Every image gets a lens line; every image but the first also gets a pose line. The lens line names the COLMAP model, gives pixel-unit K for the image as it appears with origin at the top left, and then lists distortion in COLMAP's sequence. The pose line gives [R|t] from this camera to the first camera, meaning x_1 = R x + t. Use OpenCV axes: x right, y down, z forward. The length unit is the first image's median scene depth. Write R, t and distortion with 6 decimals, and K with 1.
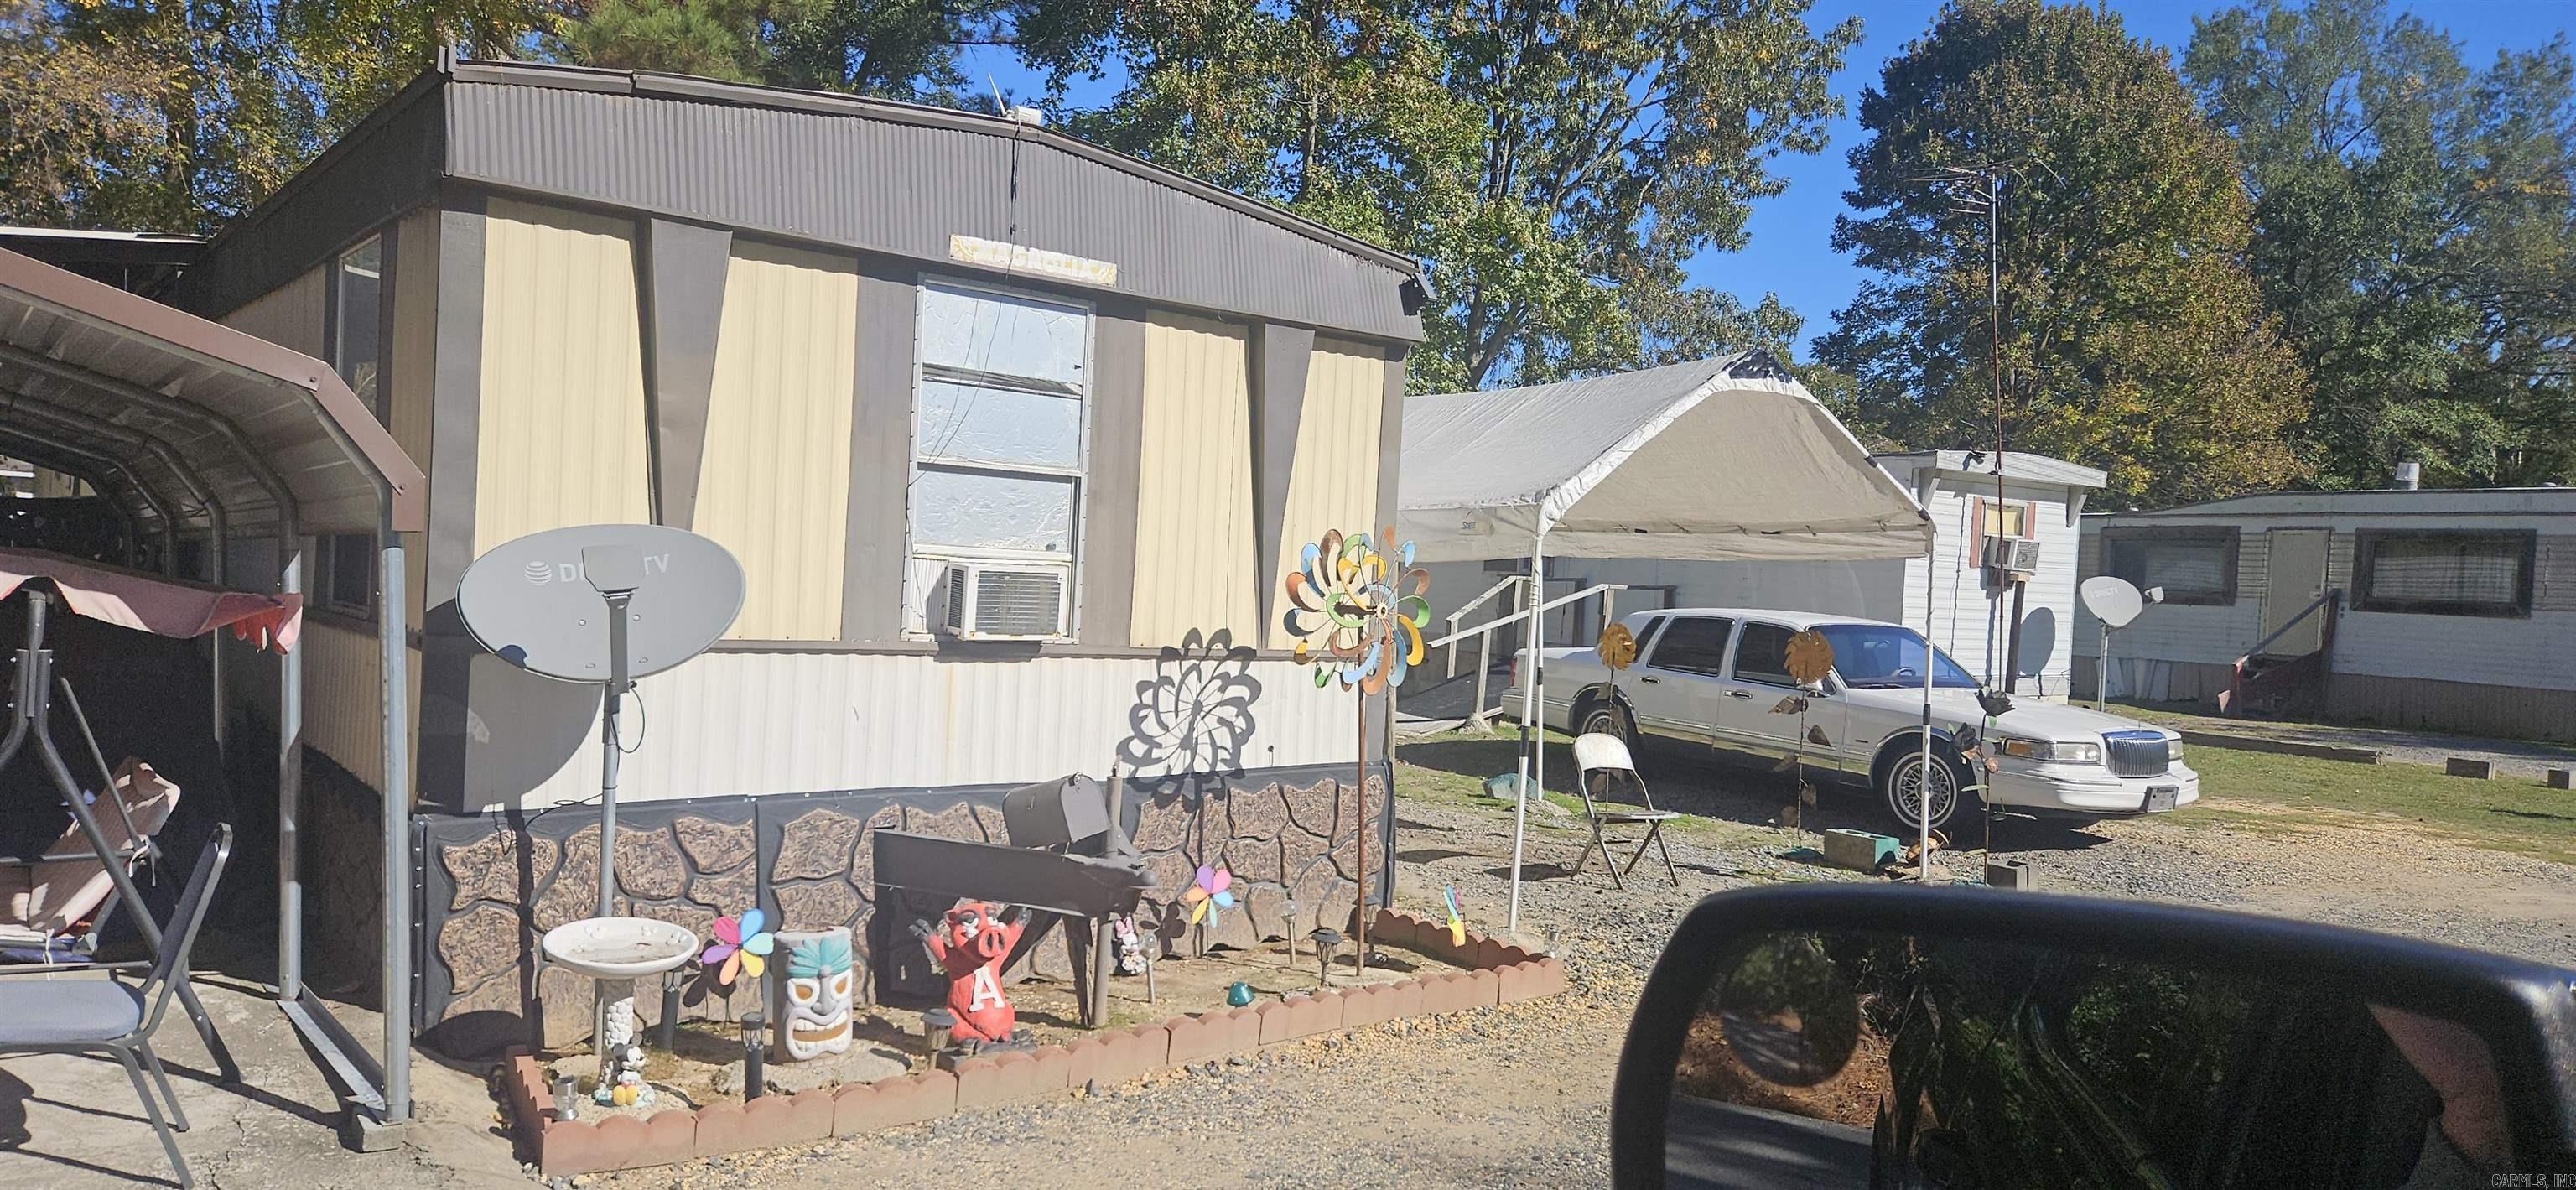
lens RADIAL K [[1772.7, 0, 1276.7], [0, 1772.7, 607.9], [0, 0, 1]] dist [0.113128, -0.111210]
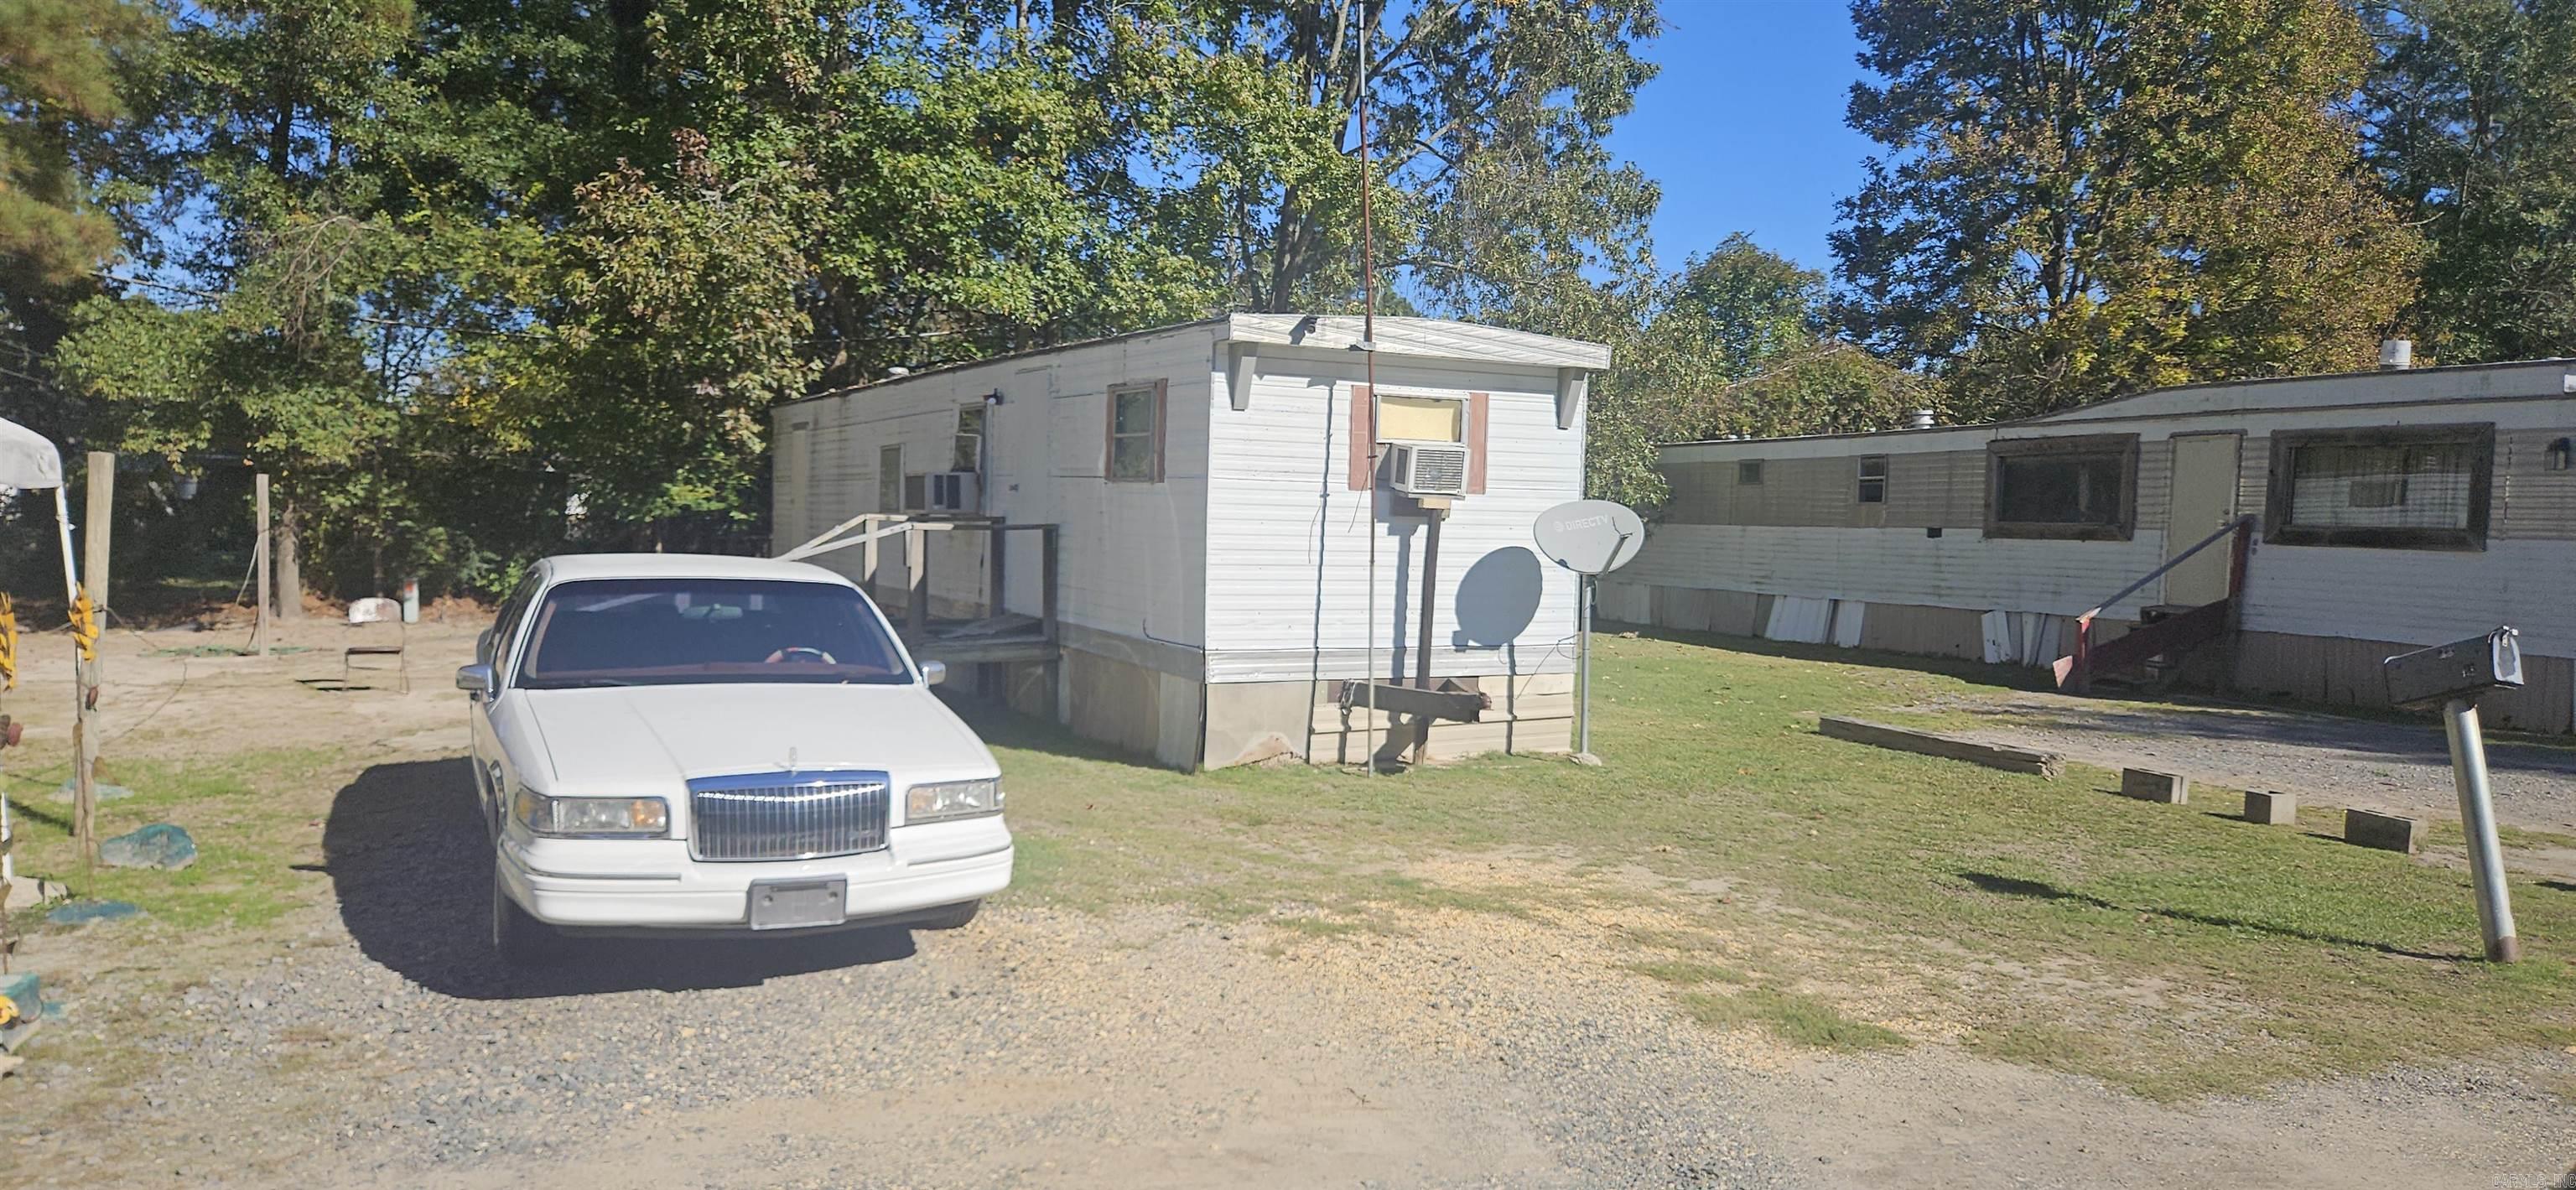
lens RADIAL K [[1772.7, 0, 1276.7], [0, 1772.7, 607.9], [0, 0, 1]] dist [0.113128, -0.111210]
pose [[0.987786, -0.011112, -0.155419, 0.477444], [0.014824, 0.999631, 0.022746, 0.006778], [0.155109, -0.024772, 0.987587, 0.340945]]
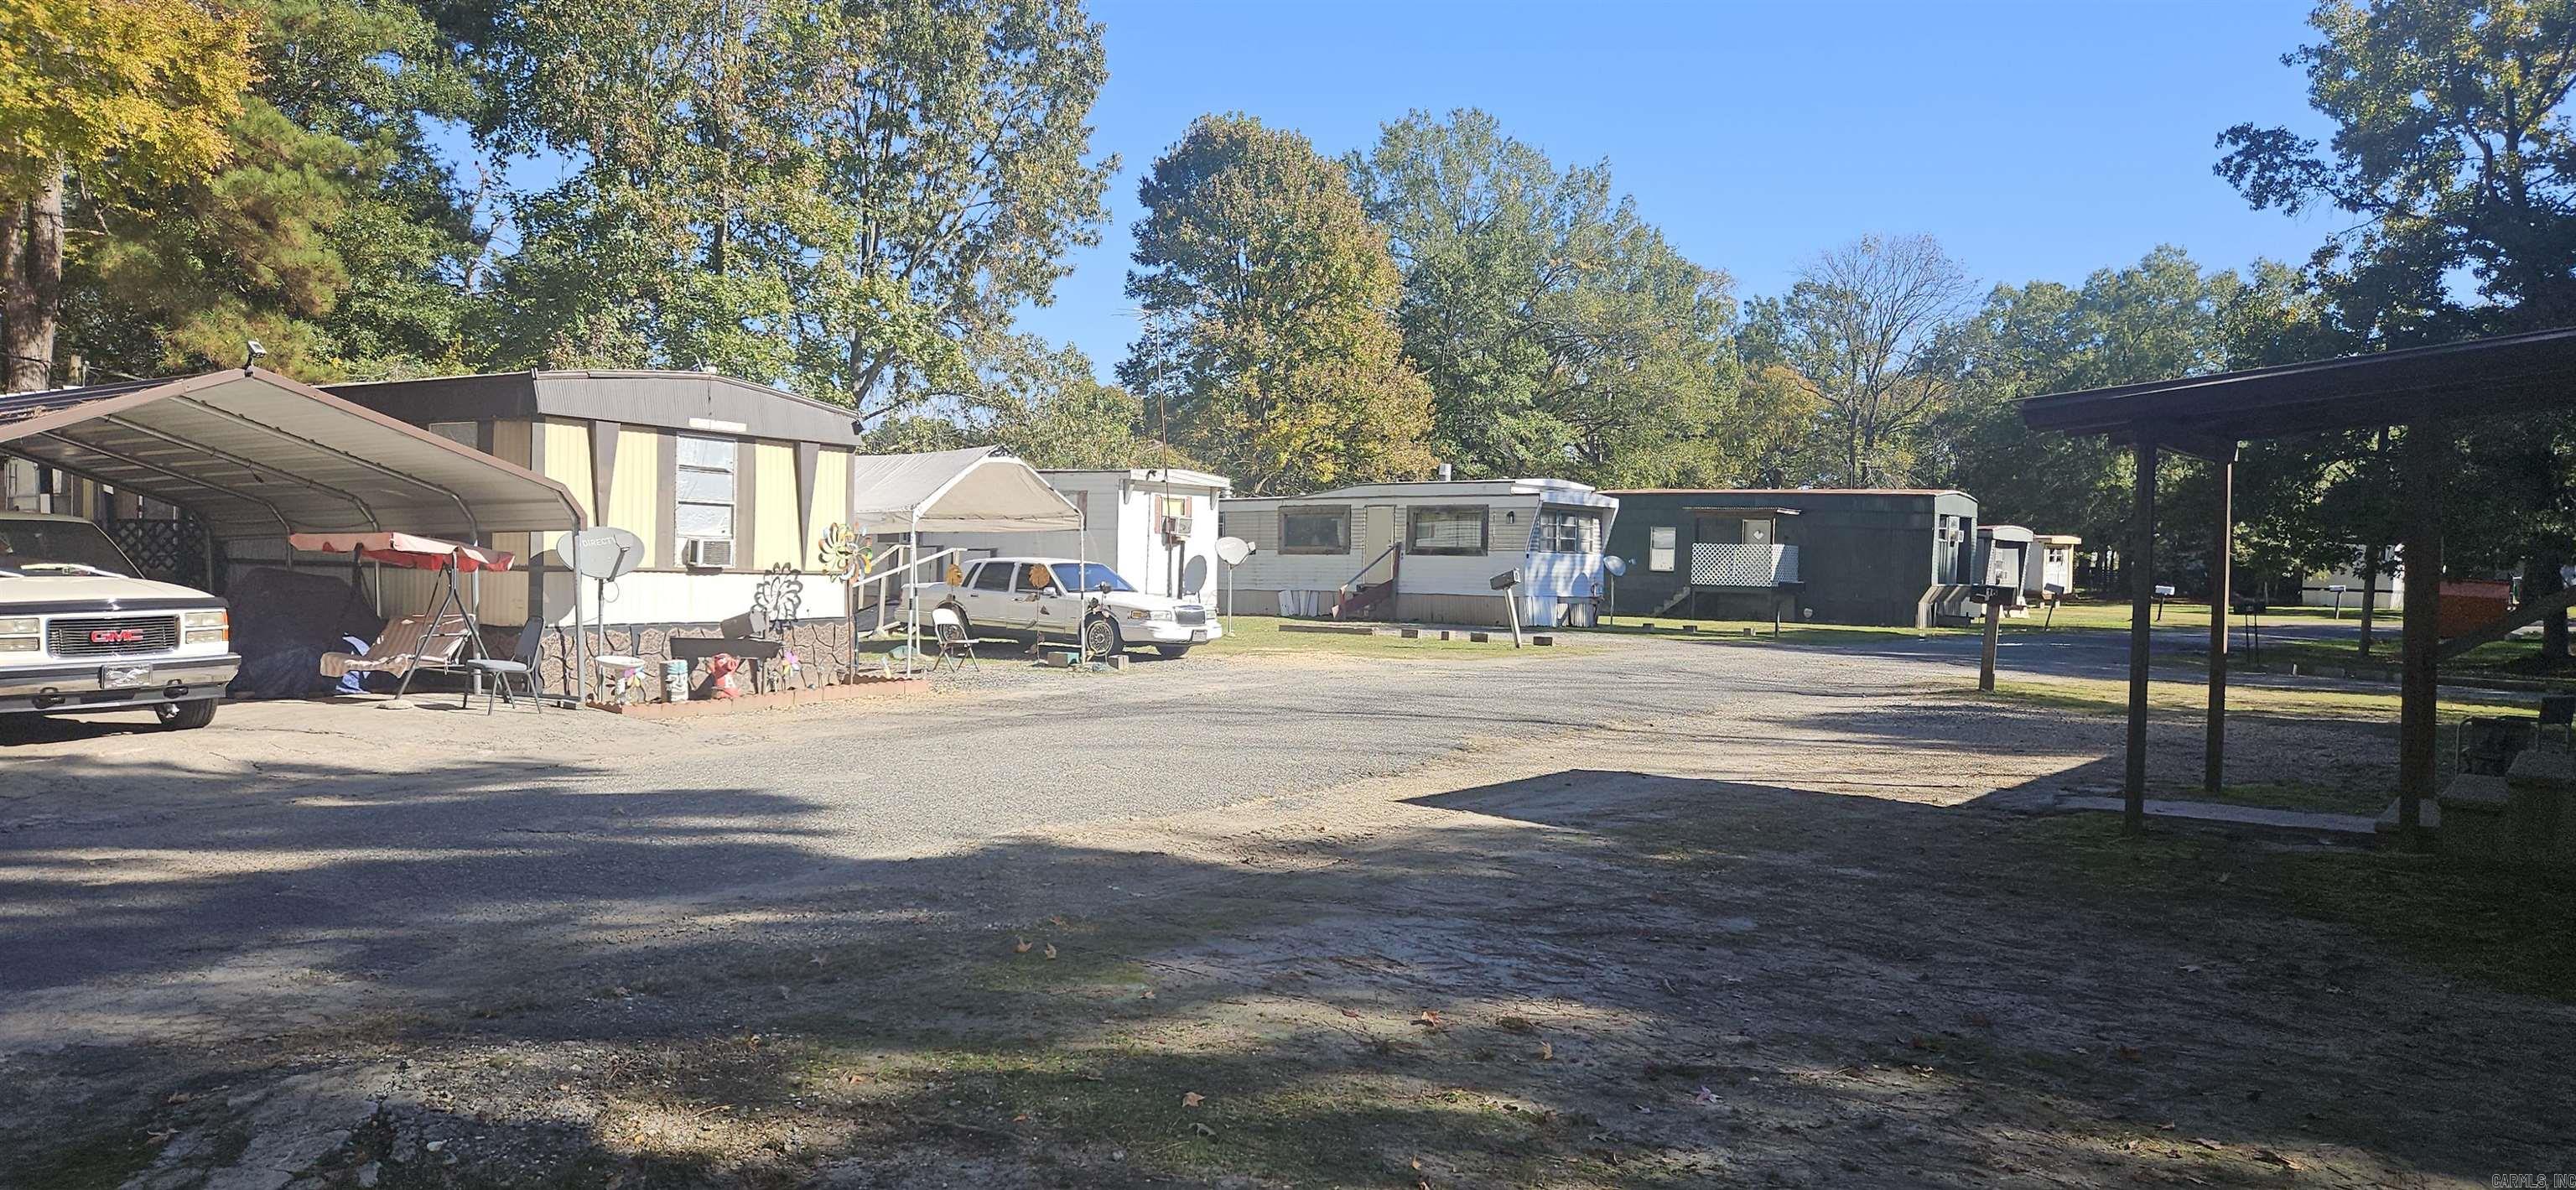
lens RADIAL K [[1772.7, 0, 1276.7], [0, 1772.7, 607.9], [0, 0, 1]] dist [0.113128, -0.111210]
pose [[0.939449, -0.037790, 0.340597, -0.109853], [0.033349, 0.999265, 0.018886, 0.023056], [-0.341061, -0.006383, 0.940020, -0.729283]]
